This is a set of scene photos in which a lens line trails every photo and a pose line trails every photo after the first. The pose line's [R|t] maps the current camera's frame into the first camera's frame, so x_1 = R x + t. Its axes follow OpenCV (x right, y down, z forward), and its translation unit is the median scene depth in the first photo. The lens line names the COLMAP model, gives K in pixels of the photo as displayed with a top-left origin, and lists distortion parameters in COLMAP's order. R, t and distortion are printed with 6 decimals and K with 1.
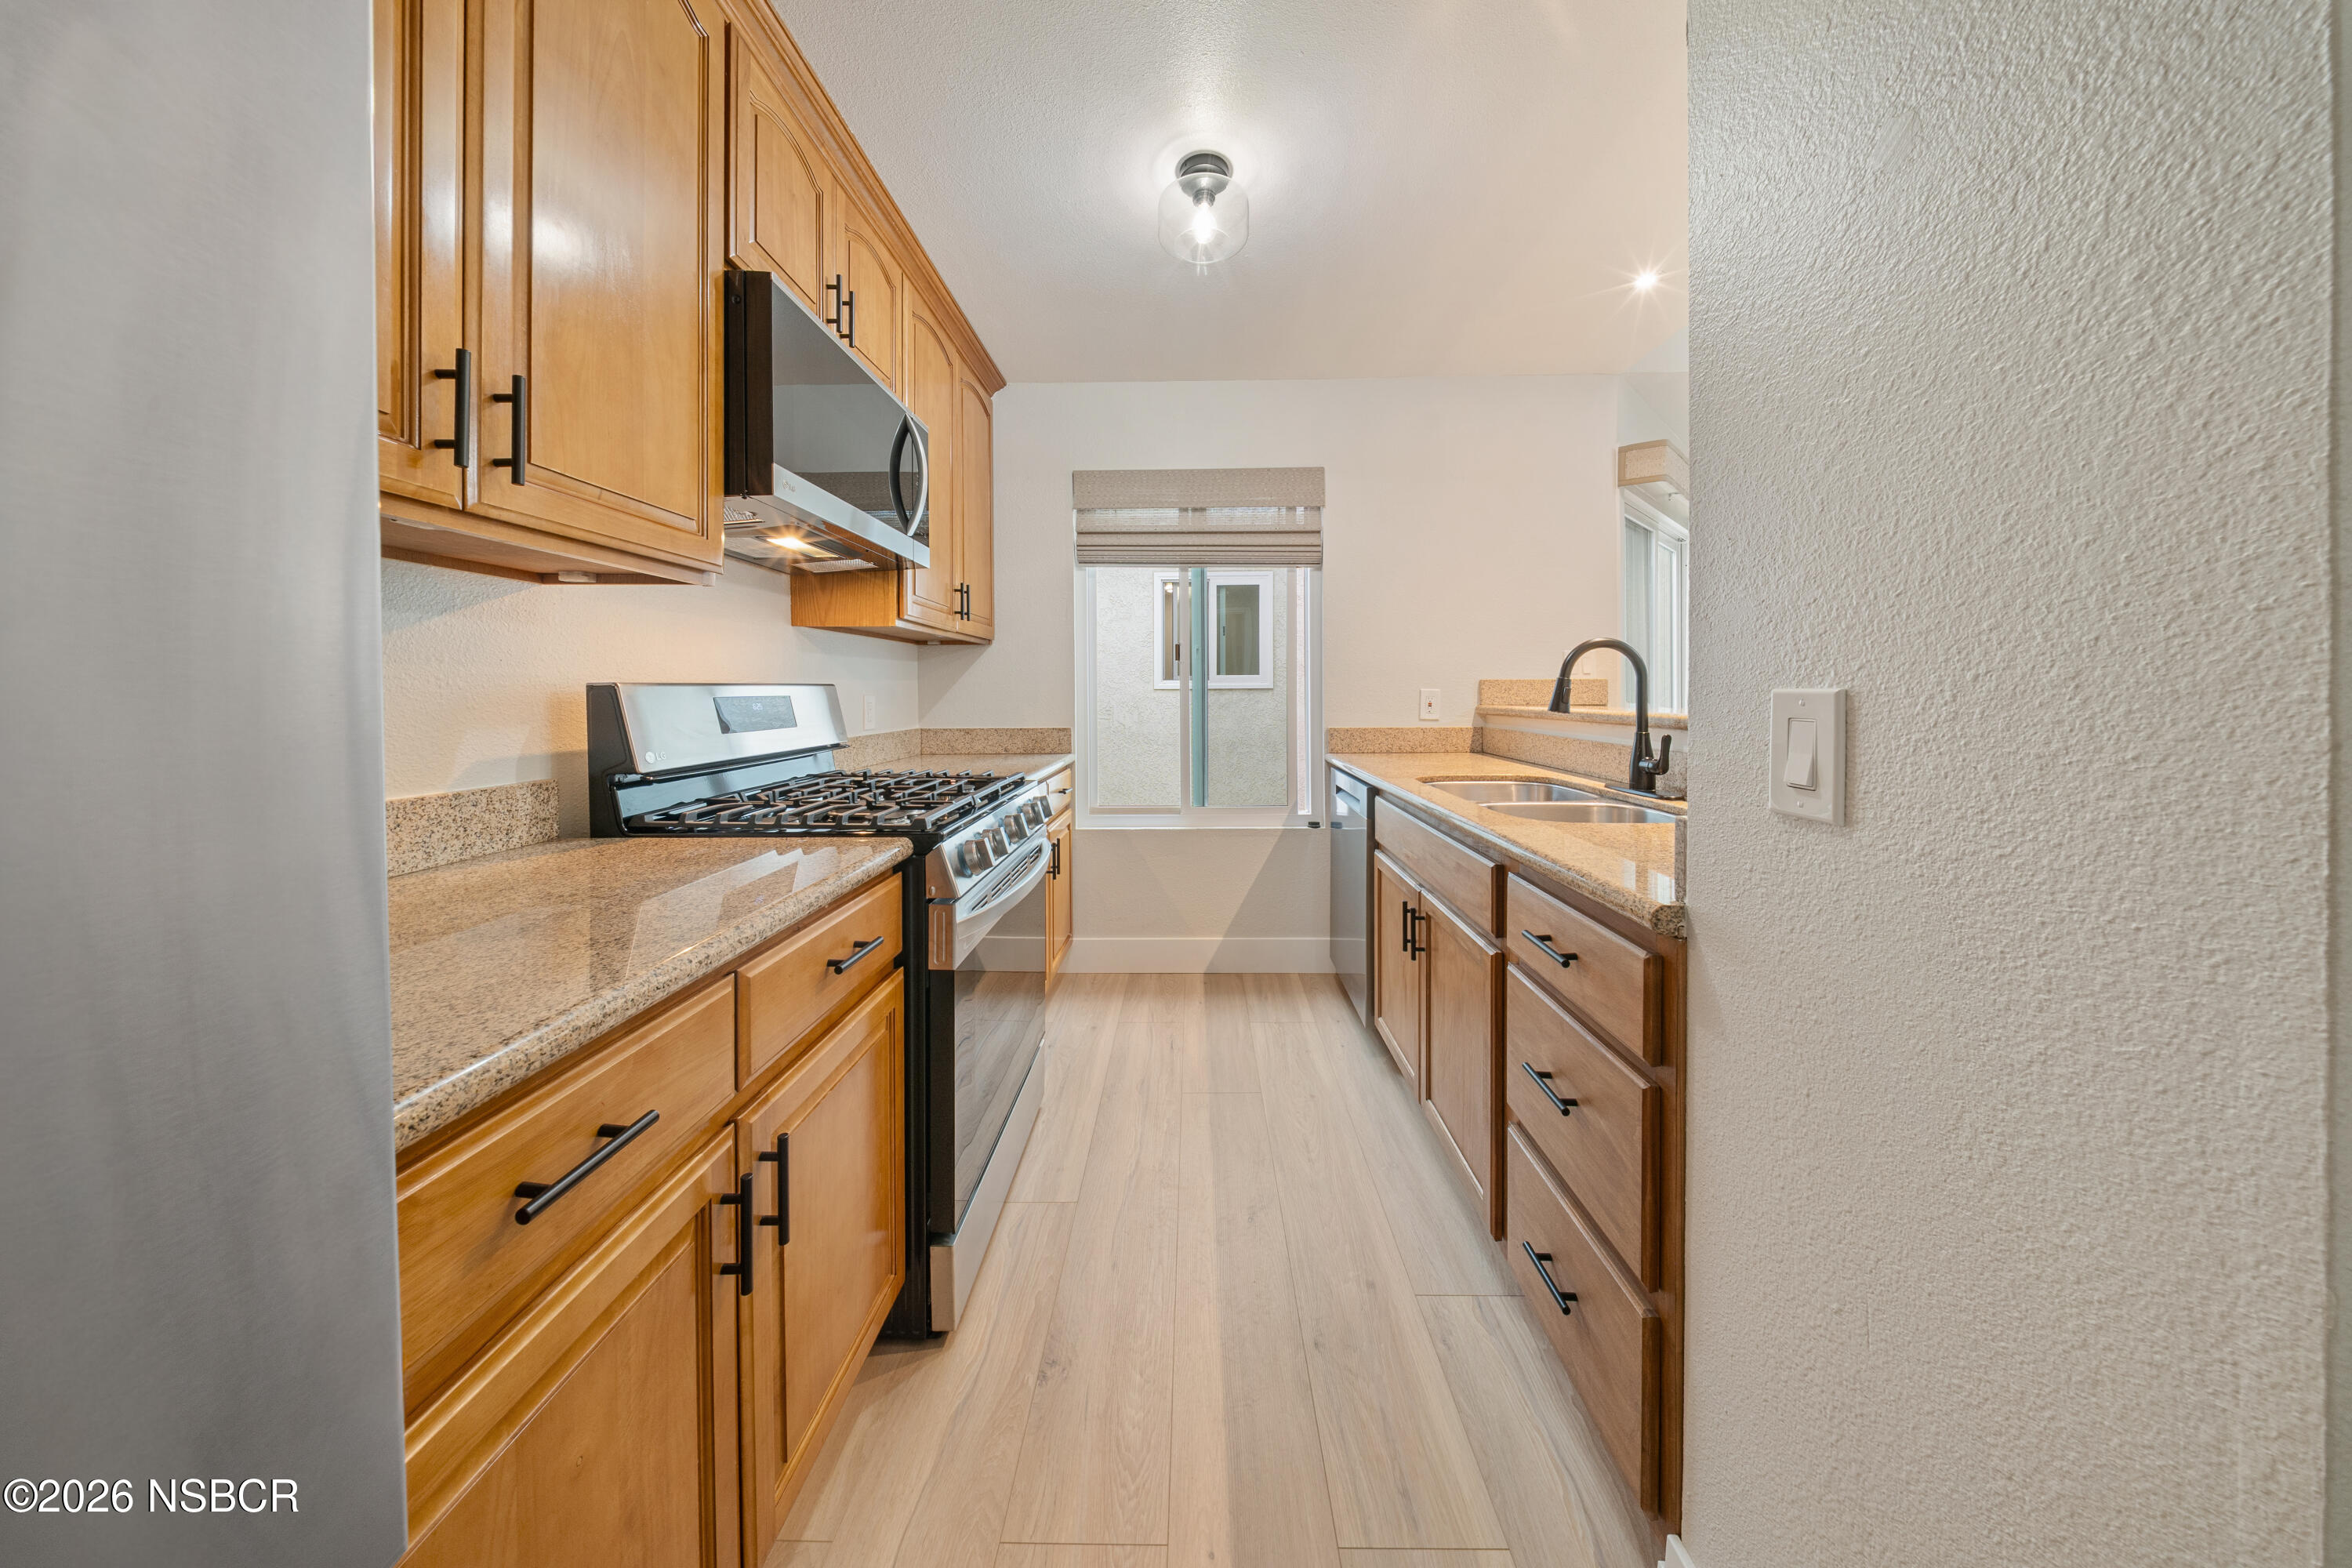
lens RADIAL K [[718.9, 0, 1164.6], [0, 718.9, 691.9], [0, 0, 1]] dist [0.000099, -0.000050]
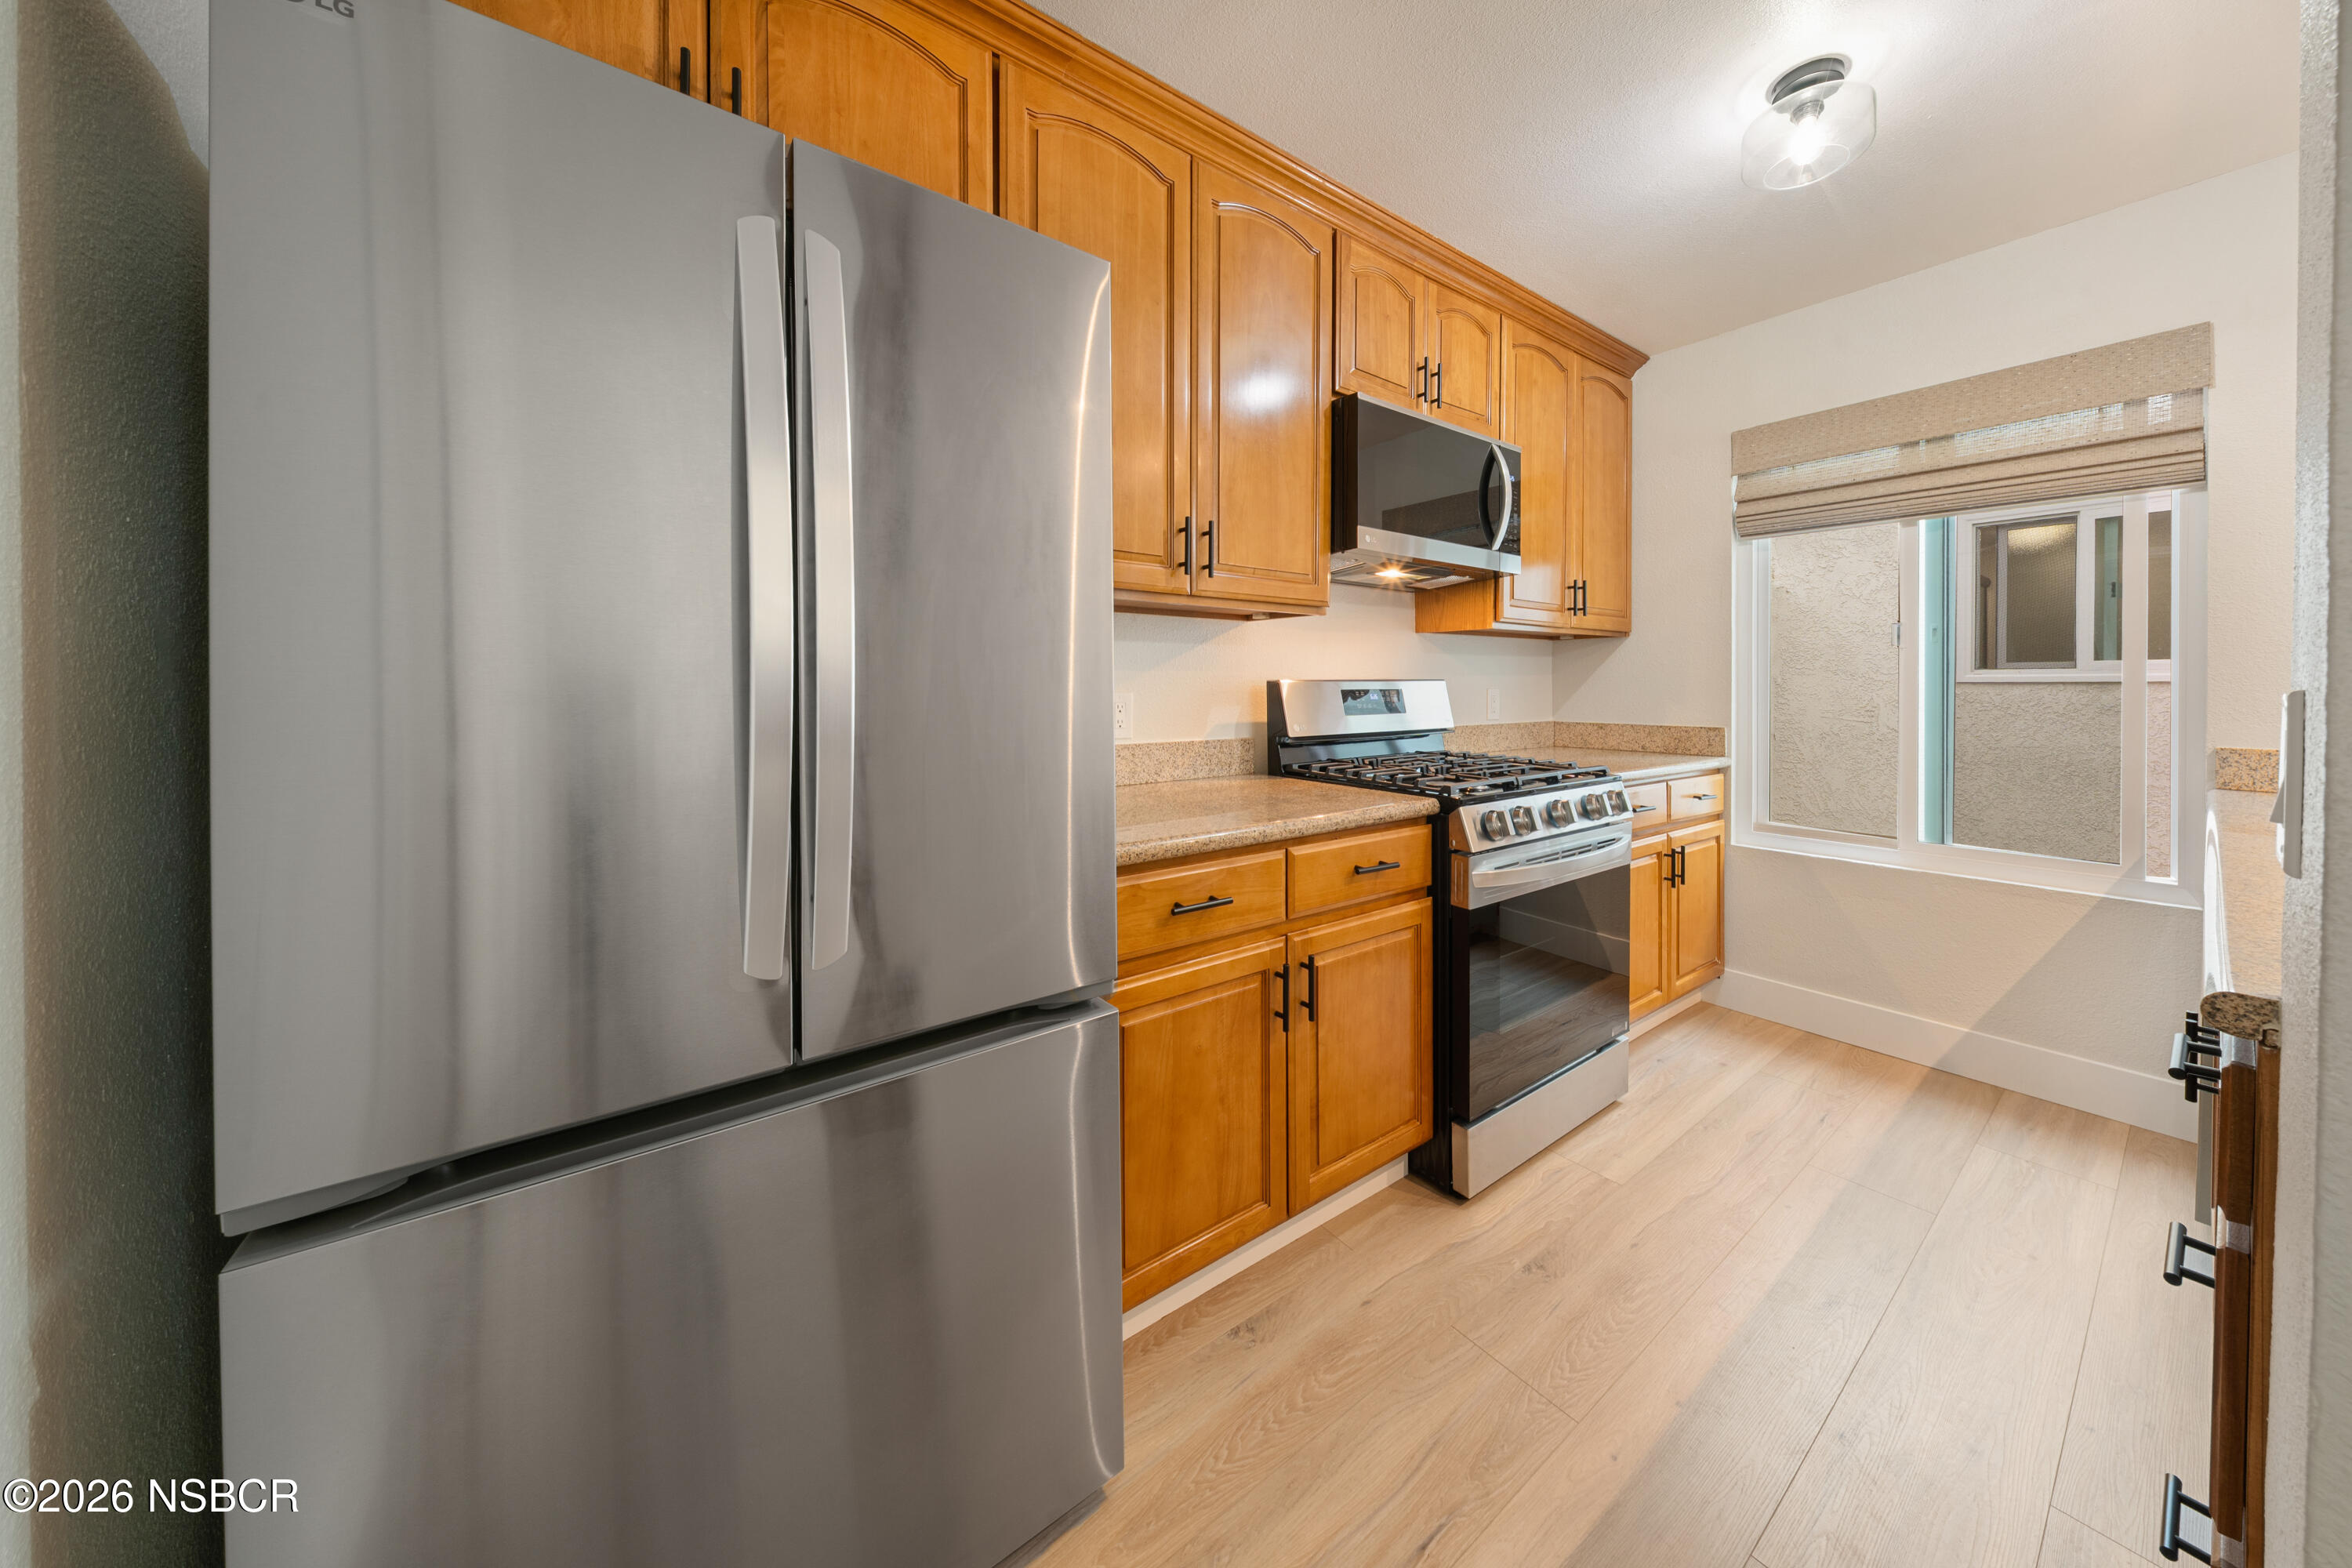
lens RADIAL K [[718.9, 0, 1164.6], [0, 718.9, 691.9], [0, 0, 1]] dist [0.000099, -0.000050]
pose [[0.598372, 0.011014, -0.801143, 0.359836], [-0.003343, 0.999931, 0.011250, -0.003001], [0.801211, -0.004053, 0.598368, -0.156417]]
